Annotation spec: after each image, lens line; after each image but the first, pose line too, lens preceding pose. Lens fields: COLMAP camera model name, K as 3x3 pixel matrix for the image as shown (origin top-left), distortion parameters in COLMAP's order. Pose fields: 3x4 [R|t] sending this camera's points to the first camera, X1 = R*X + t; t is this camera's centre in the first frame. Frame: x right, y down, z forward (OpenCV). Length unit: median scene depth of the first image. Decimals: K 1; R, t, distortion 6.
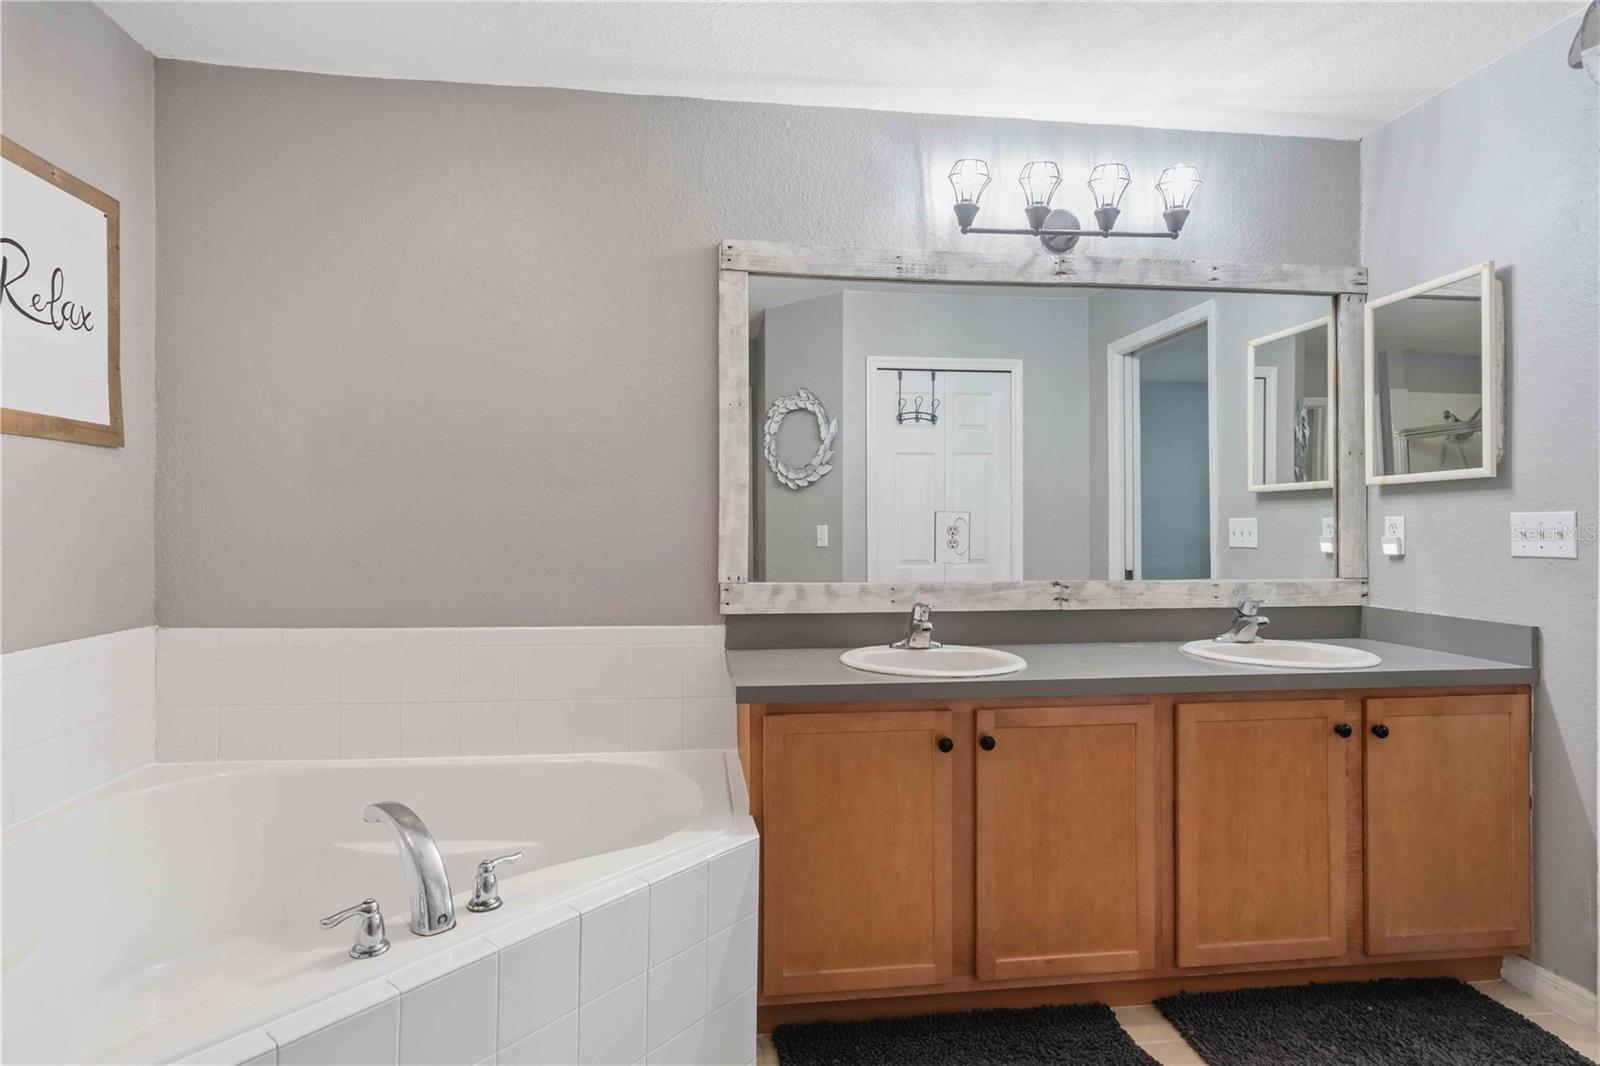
lens RADIAL K [[848.7, 0, 782.5], [0, 848.7, 525.4], [0, 0, 1]] dist [0.002795, 0.003717]
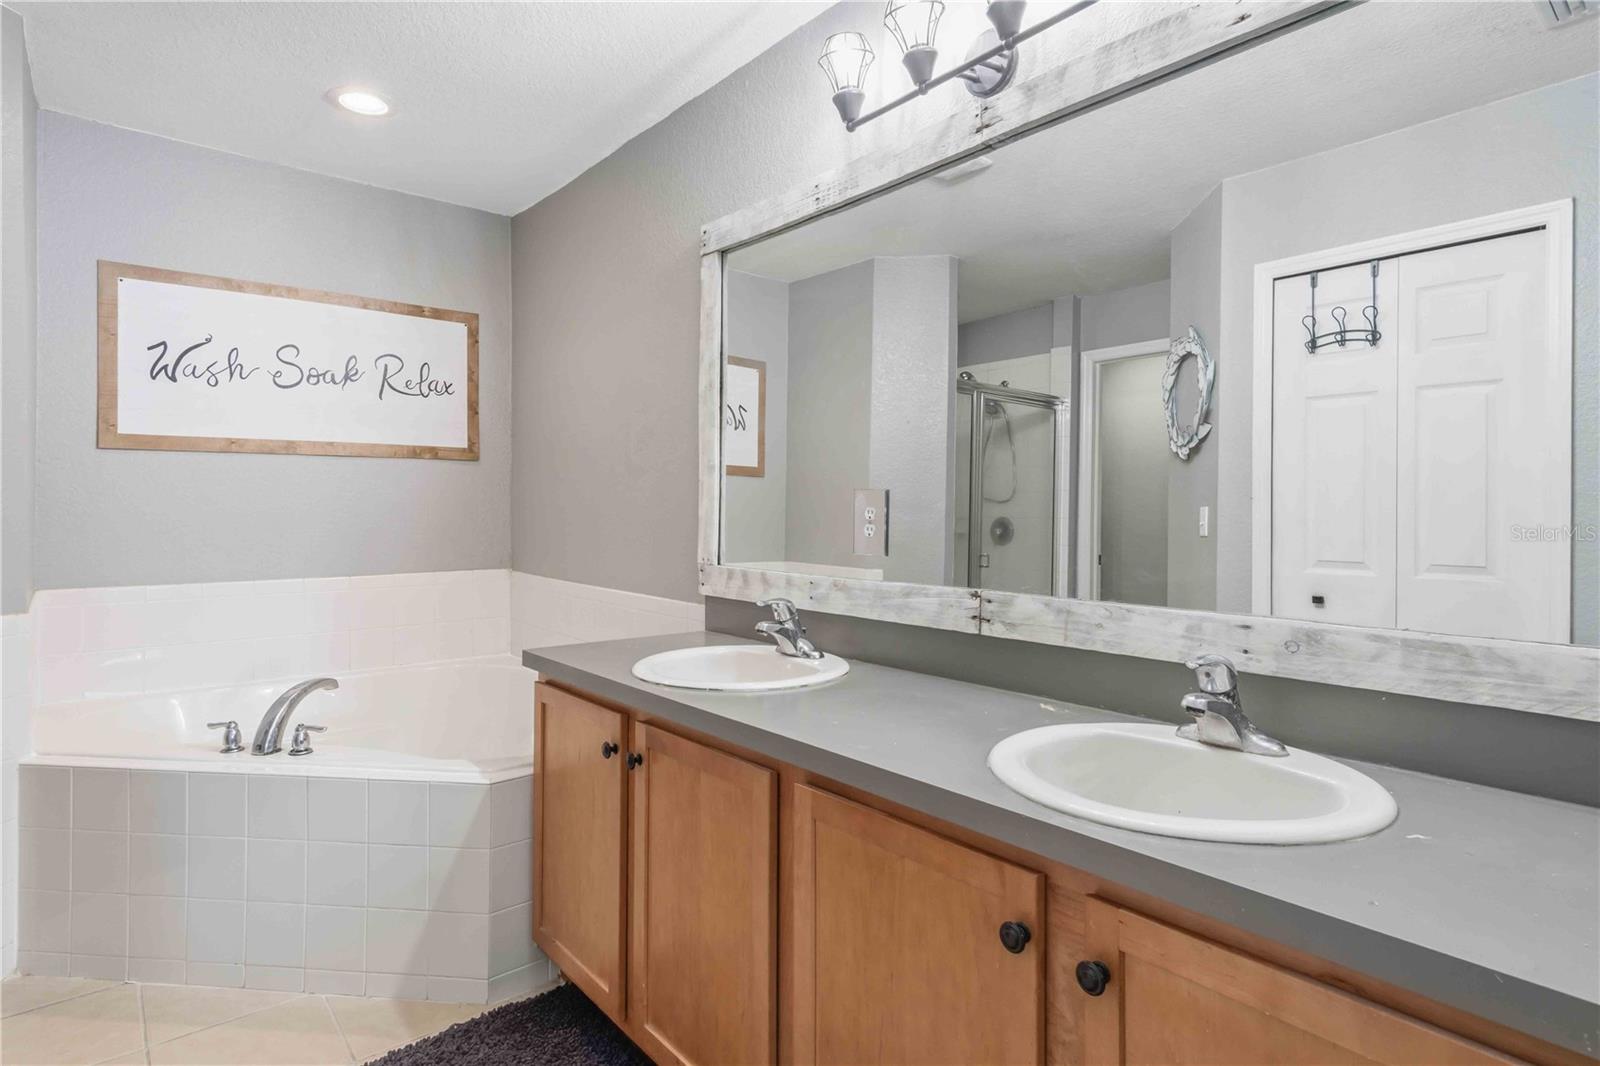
lens RADIAL K [[848.7, 0, 792.0], [0, 848.7, 504.6], [0, 0, 1]] dist [0.002795, 0.003717]
pose [[0.540339, -0.001692, -0.841446, 0.903640], [-0.001625, 0.999994, -0.003054, 0.000118], [0.841446, 0.003018, 0.540333, 0.578005]]
